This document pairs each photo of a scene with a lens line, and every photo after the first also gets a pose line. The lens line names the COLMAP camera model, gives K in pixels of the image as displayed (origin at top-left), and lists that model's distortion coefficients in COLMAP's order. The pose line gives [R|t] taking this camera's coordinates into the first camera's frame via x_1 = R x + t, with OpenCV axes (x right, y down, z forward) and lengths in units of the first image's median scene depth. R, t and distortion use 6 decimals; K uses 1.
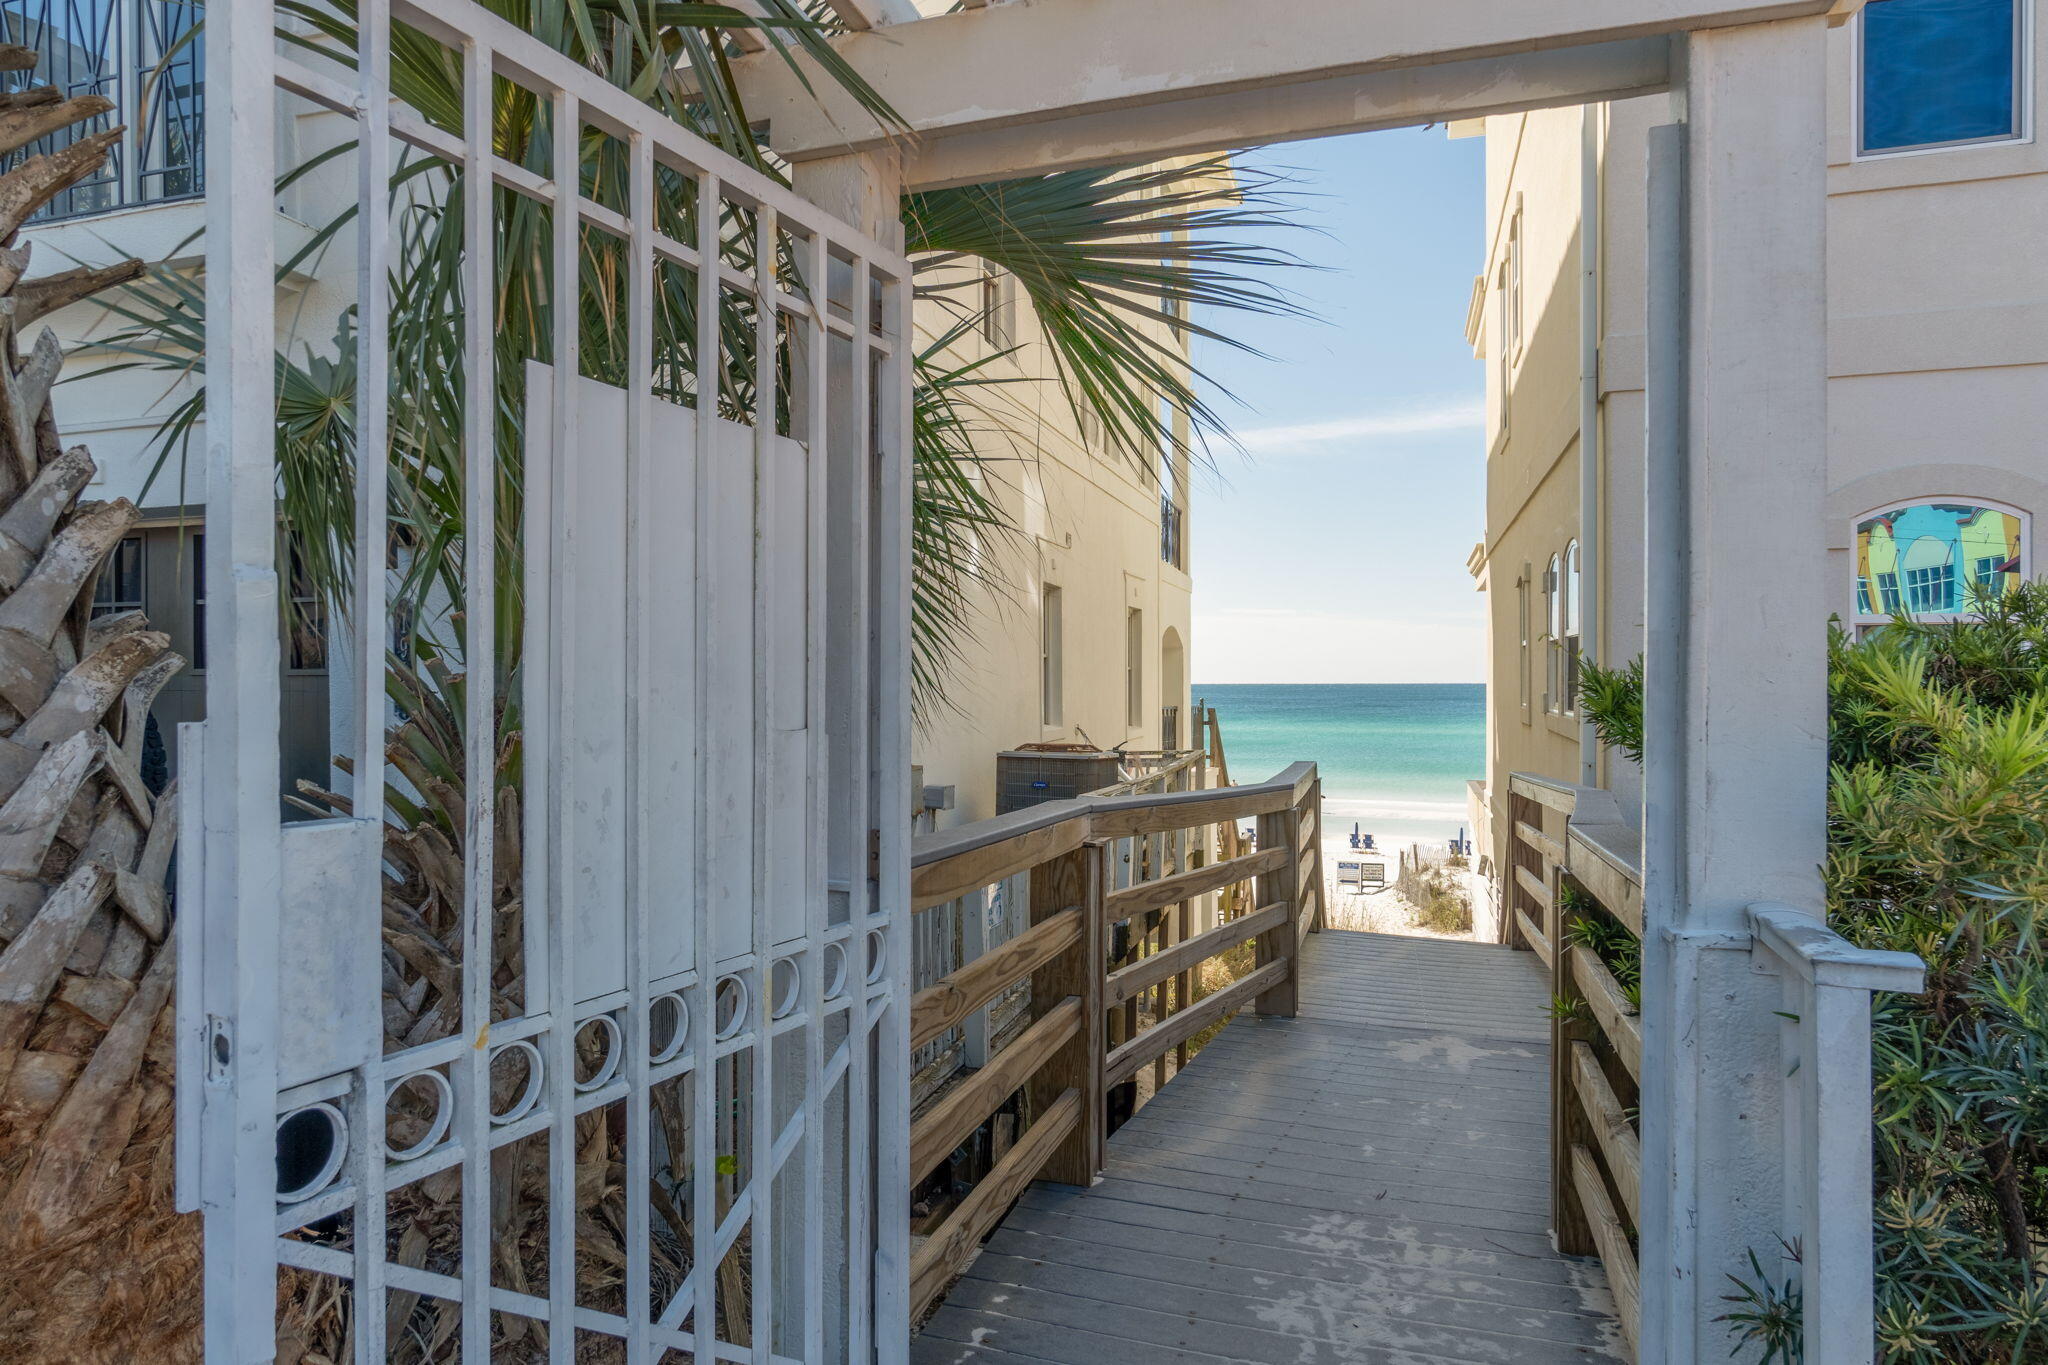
lens RADIAL K [[1091.7, 0, 1024.0], [0, 1091.7, 682.5], [0, 0, 1]] dist [-0.003502, -0.000350]
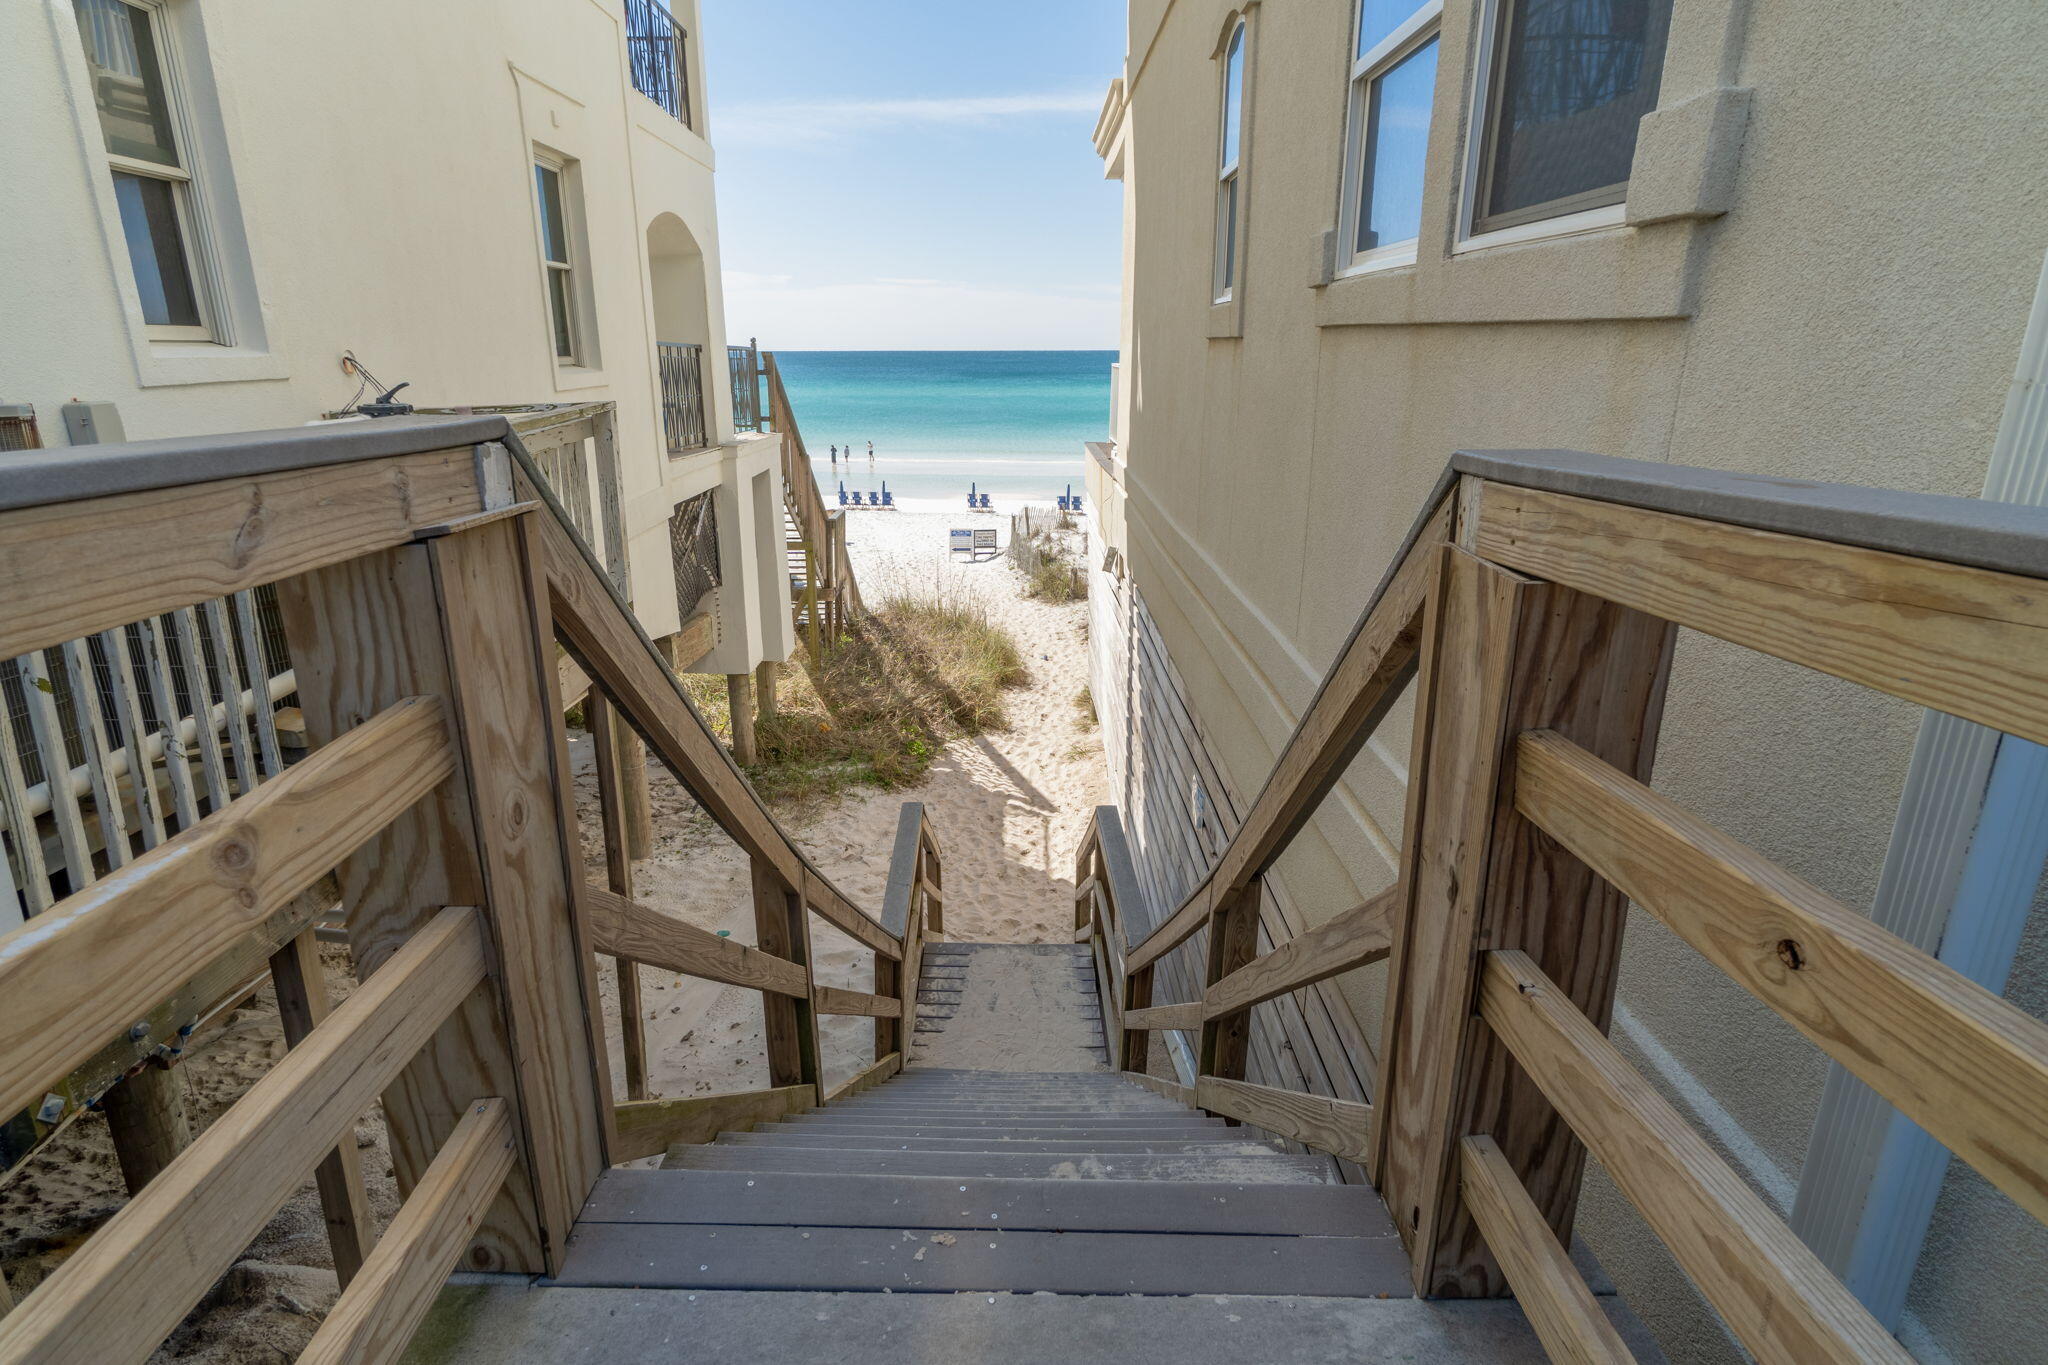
lens RADIAL K [[1091.7, 0, 1024.0], [0, 1091.7, 682.5], [0, 0, 1]] dist [-0.003502, -0.000350]
pose [[0.942462, -0.097438, 0.319798, 0.041472], [-0.002806, 0.954244, 0.299015, 0.008597], [-0.334301, -0.282707, 0.899066, 0.113471]]
